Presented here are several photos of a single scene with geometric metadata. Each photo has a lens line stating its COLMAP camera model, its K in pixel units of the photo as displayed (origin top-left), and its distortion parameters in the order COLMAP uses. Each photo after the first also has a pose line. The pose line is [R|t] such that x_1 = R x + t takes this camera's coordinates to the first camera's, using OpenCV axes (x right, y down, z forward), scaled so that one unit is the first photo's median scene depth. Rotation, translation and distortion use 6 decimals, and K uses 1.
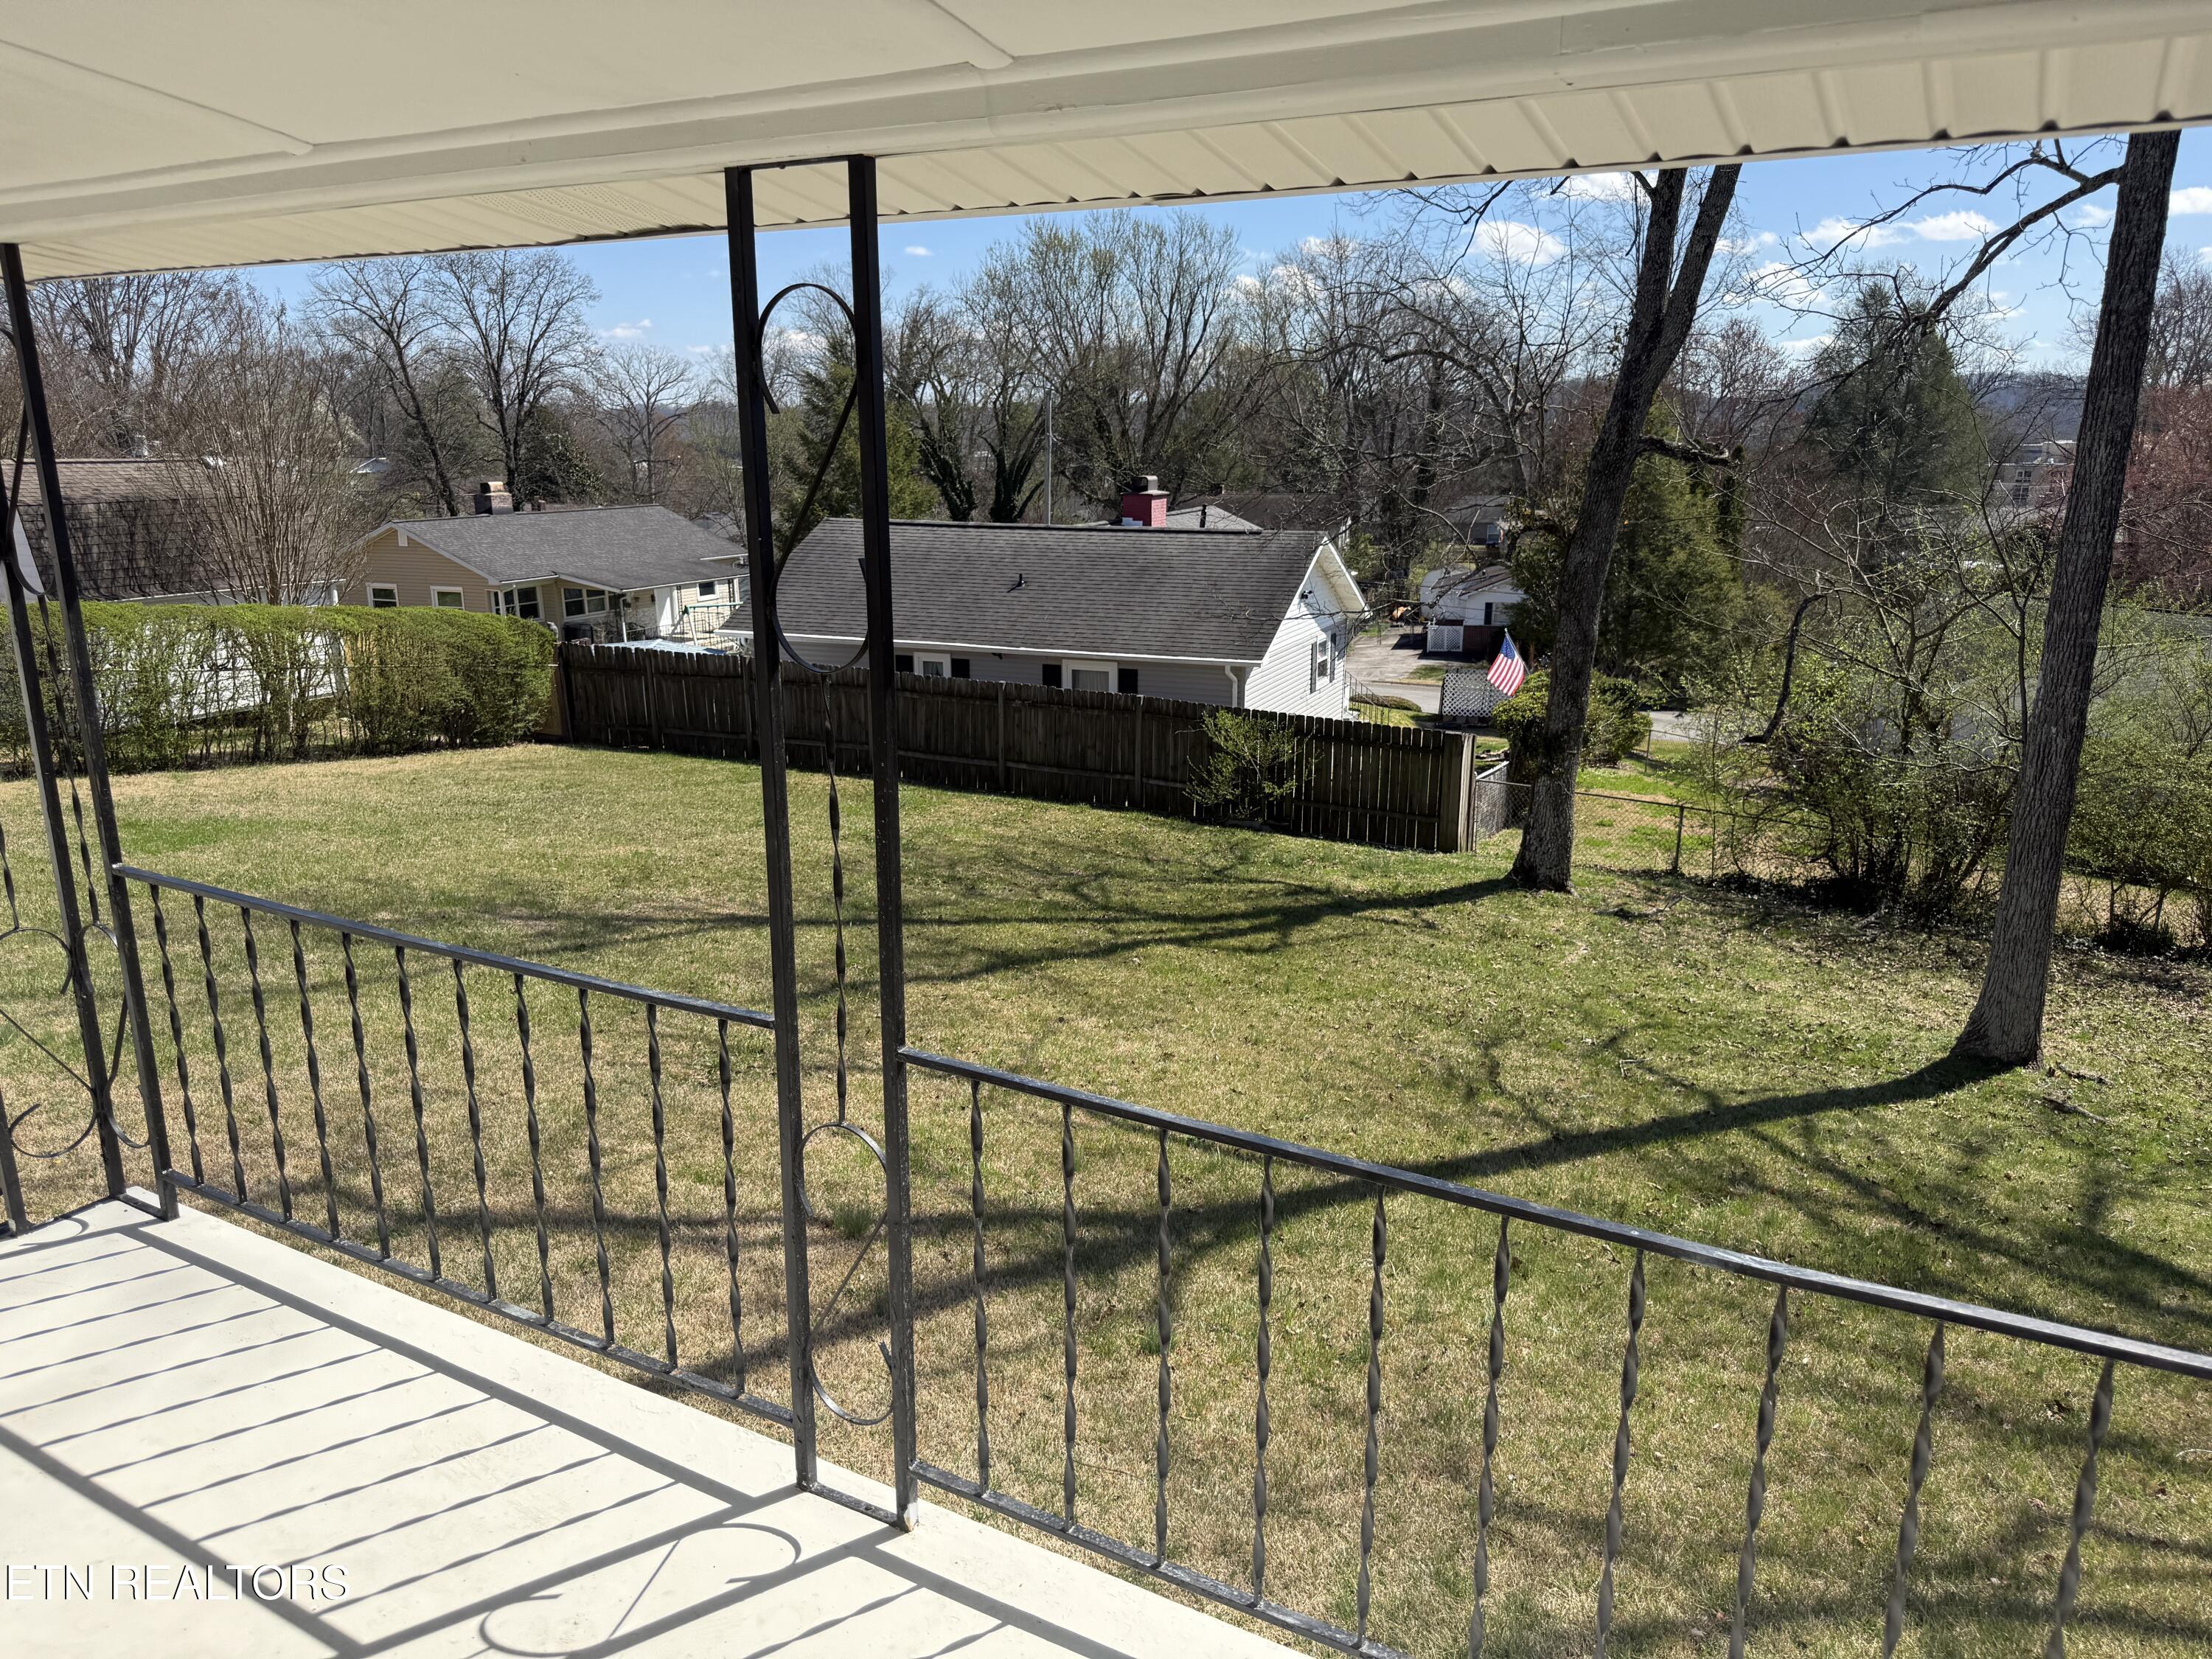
lens RADIAL K [[1573.1, 0, 1091.2], [0, 1573.1, 825.3], [0, 0, 1]] dist [0.051553, -0.061686]
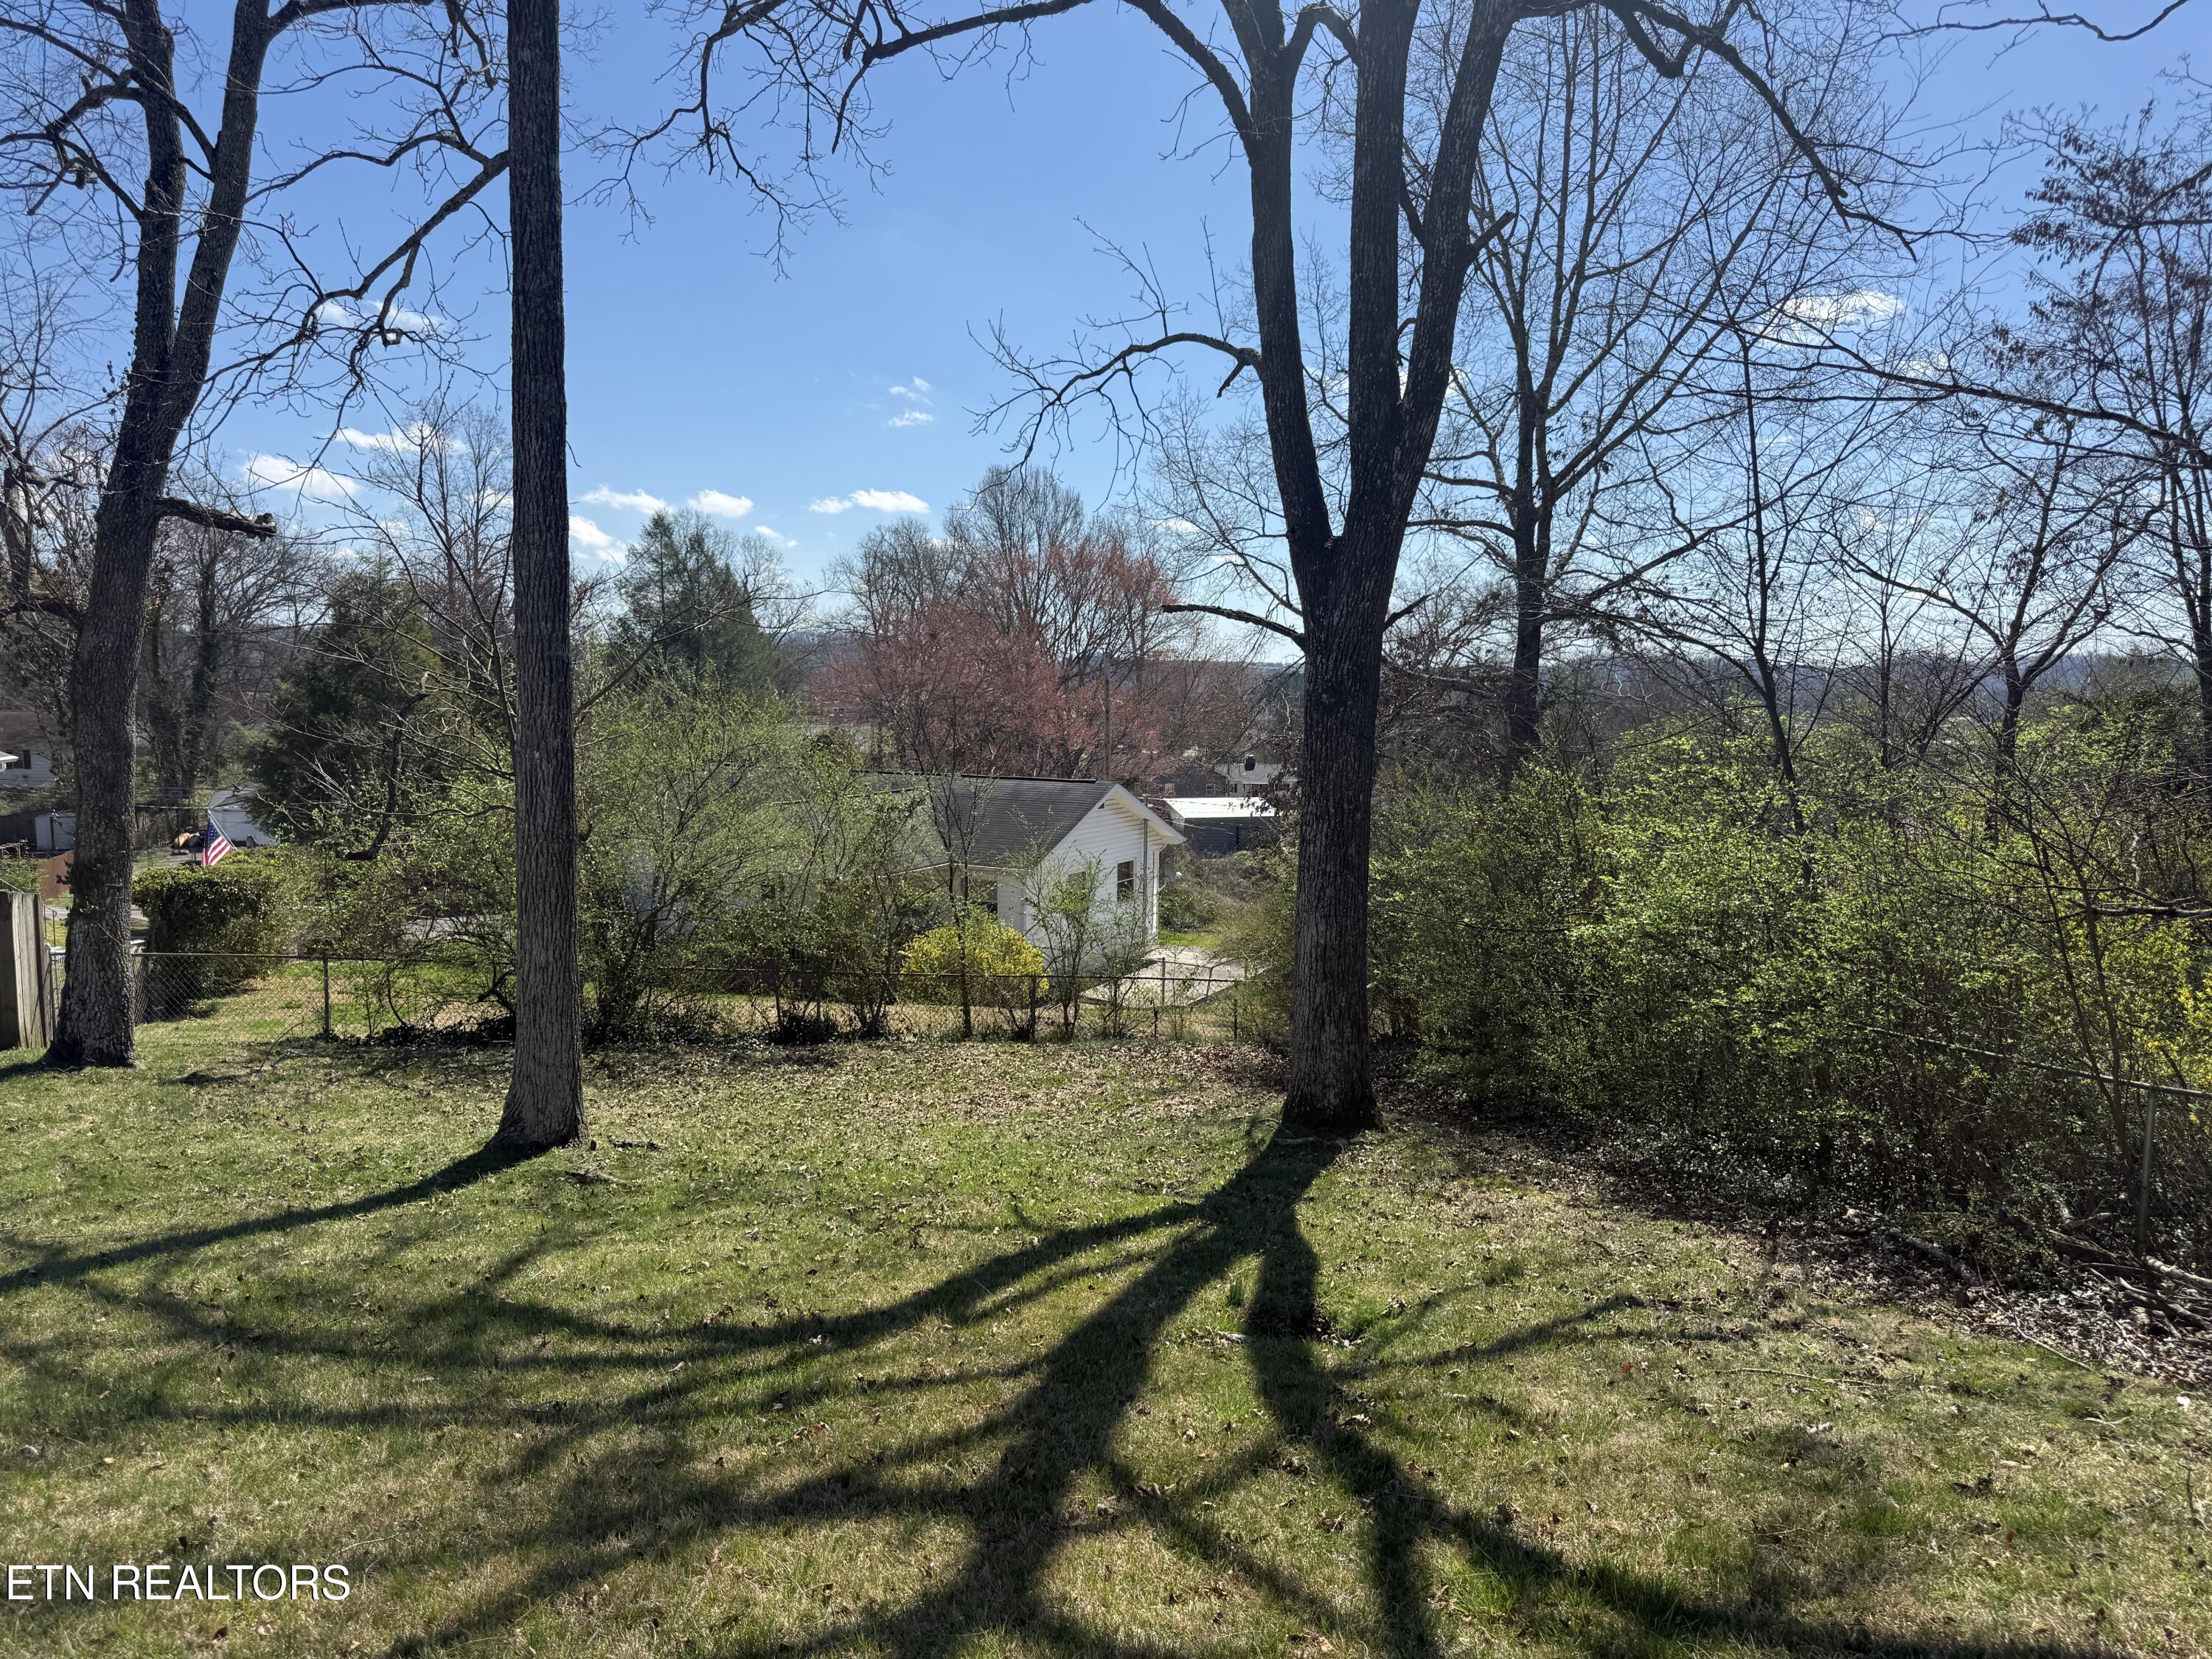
lens RADIAL K [[1573.1, 0, 1116.1], [0, 1573.1, 833.6], [0, 0, 1]] dist [0.051553, -0.061686]
pose [[0.768610, -0.053380, 0.637486, 0.200806], [0.142488, 0.985764, -0.089253, 0.075702], [-0.623647, 0.159435, 0.765275, 0.086621]]
